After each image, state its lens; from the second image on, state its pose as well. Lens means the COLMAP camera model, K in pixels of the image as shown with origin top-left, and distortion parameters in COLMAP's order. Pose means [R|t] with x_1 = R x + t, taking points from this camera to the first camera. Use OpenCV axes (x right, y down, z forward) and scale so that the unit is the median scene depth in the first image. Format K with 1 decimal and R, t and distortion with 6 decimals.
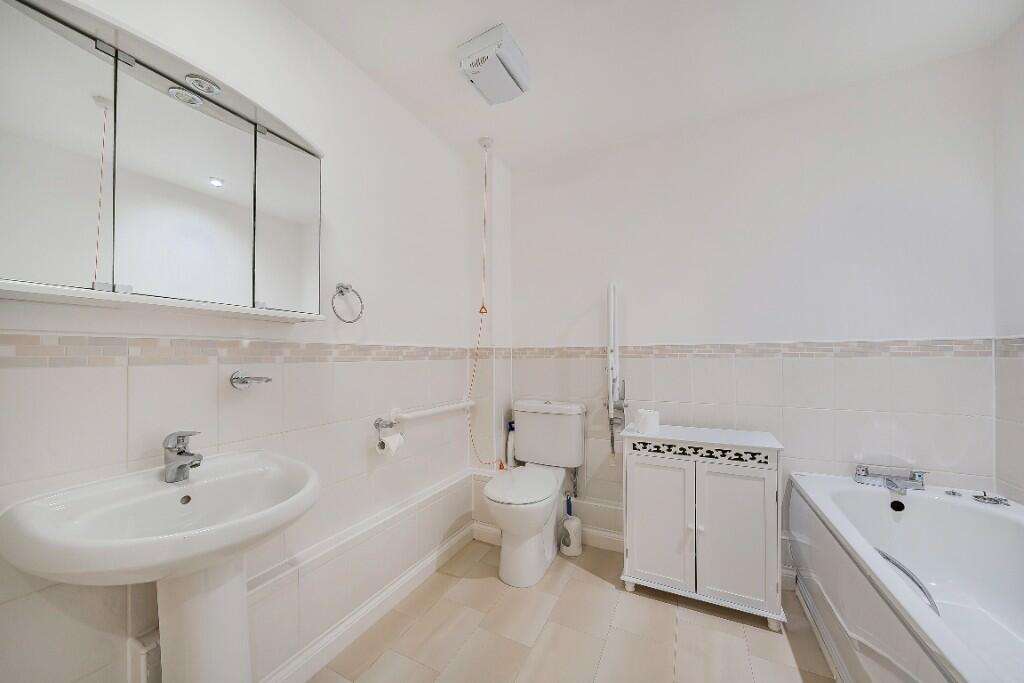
lens RADIAL K [[352.6, 0, 511.4], [0, 352.6, 355.1], [0, 0, 1]] dist [-0.007742, -0.000052]
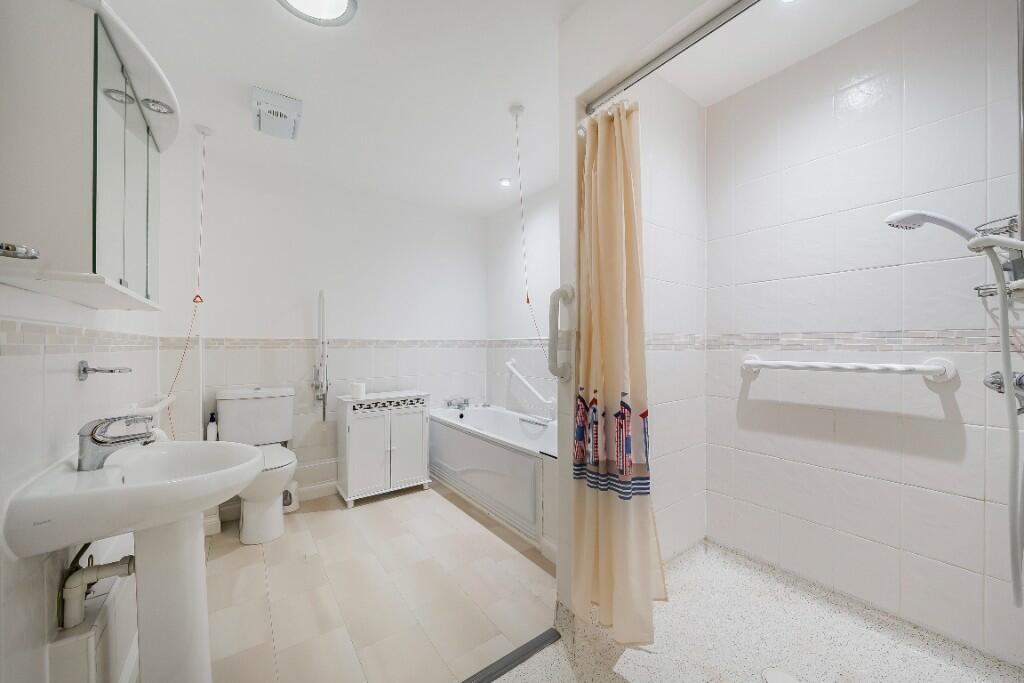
lens RADIAL K [[380.6, 0, 510.4], [0, 380.6, 348.0], [0, 0, 1]] dist [0.000498, 0.000006]
pose [[0.455036, 0.001672, 0.890472, -0.785455], [-0.005405, 0.999985, 0.000884, 0.002763], [-0.890457, -0.005216, 0.455038, -0.317433]]
